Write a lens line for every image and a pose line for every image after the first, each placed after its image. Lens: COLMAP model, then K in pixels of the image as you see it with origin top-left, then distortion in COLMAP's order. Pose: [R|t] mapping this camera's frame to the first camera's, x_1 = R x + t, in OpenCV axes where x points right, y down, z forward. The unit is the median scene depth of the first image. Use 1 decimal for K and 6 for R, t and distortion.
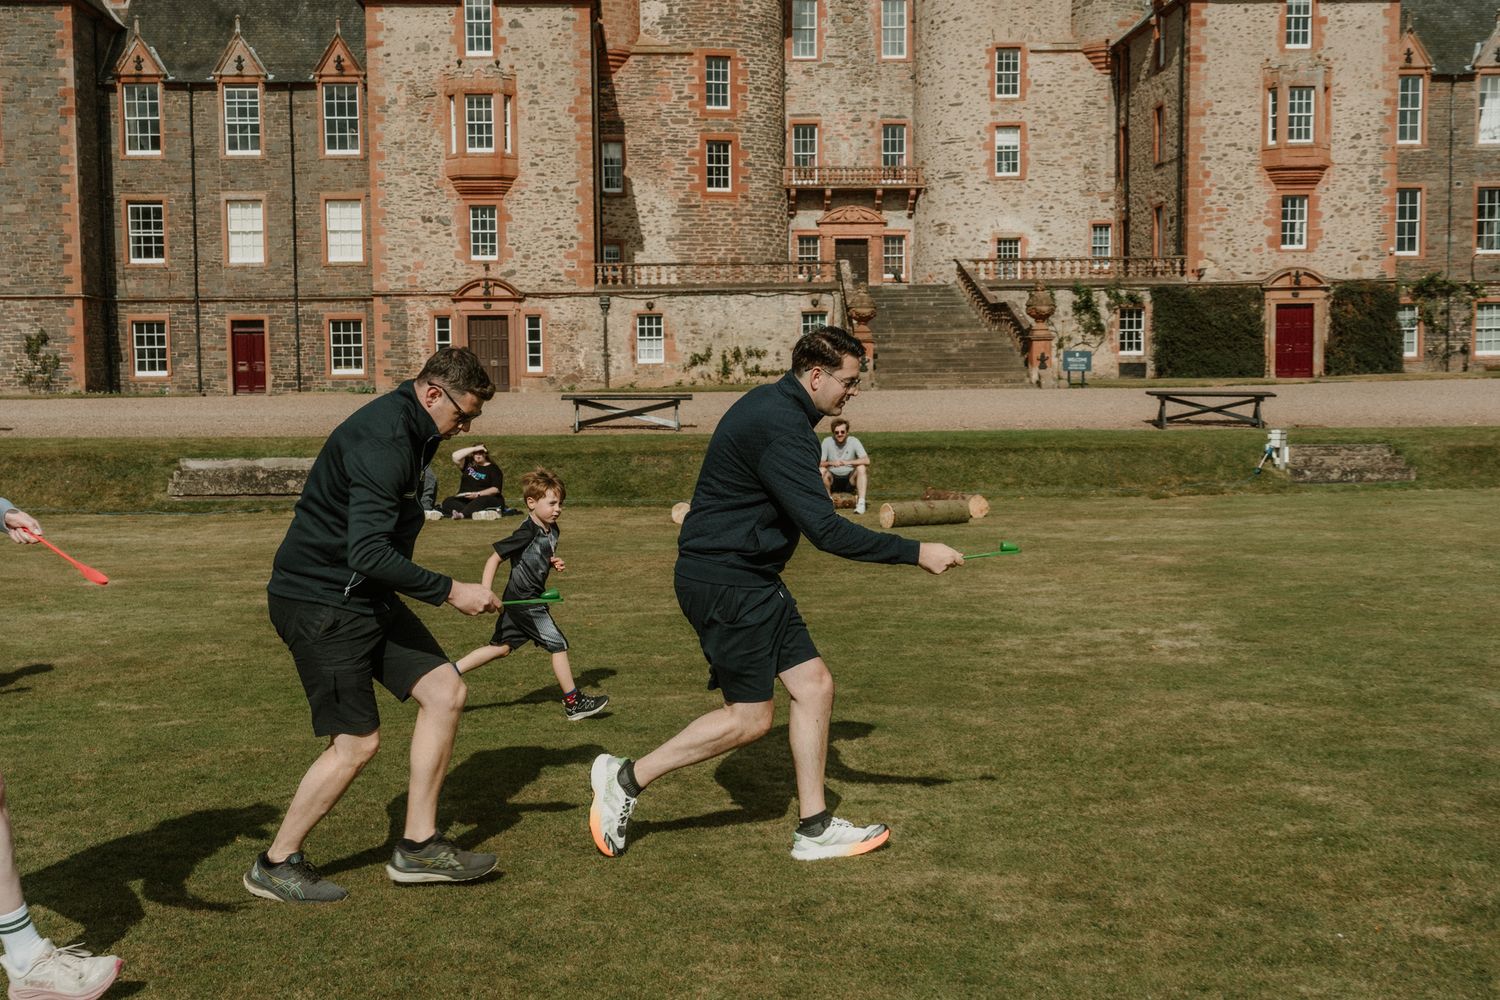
lens RADIAL K [[1744.1, 0, 748.4], [0, 1744.1, 516.2], [0, 0, 1]] dist [0.019747, 0.003324]
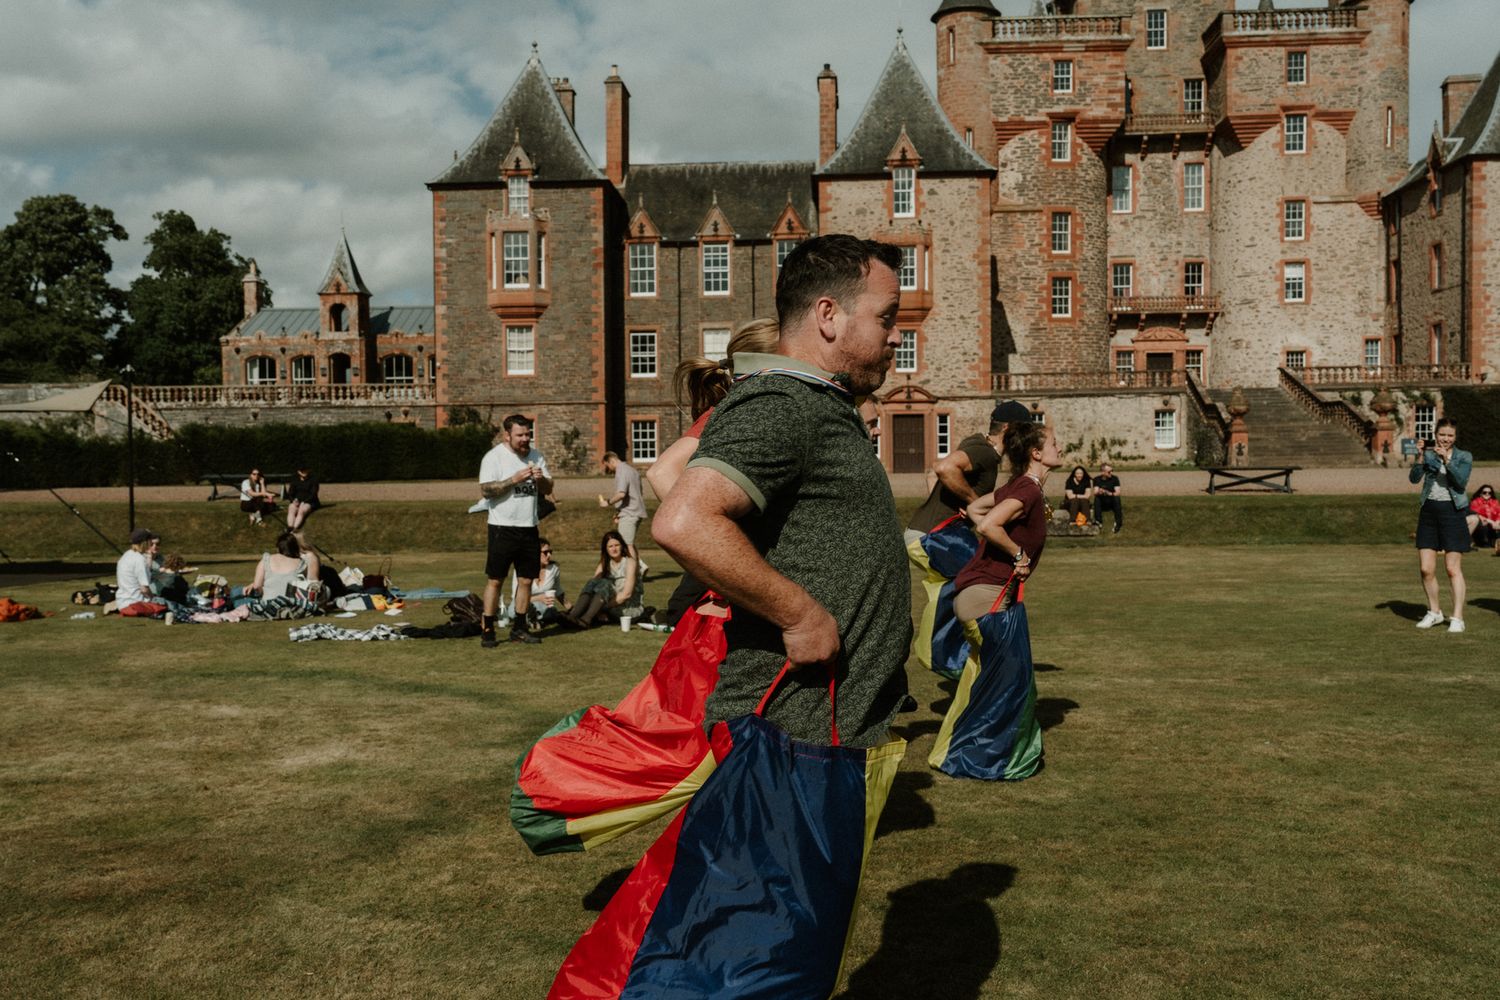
lens RADIAL K [[1421.5, 0, 742.2], [0, 1421.5, 518.3], [0, 0, 1]] dist [0.009271, 0.008036]
pose [[0.993878, 0.002194, -0.110465, -0.150457], [-0.007107, 0.999002, -0.044101, 0.009454], [0.110258, 0.044617, 0.992901, -0.057741]]
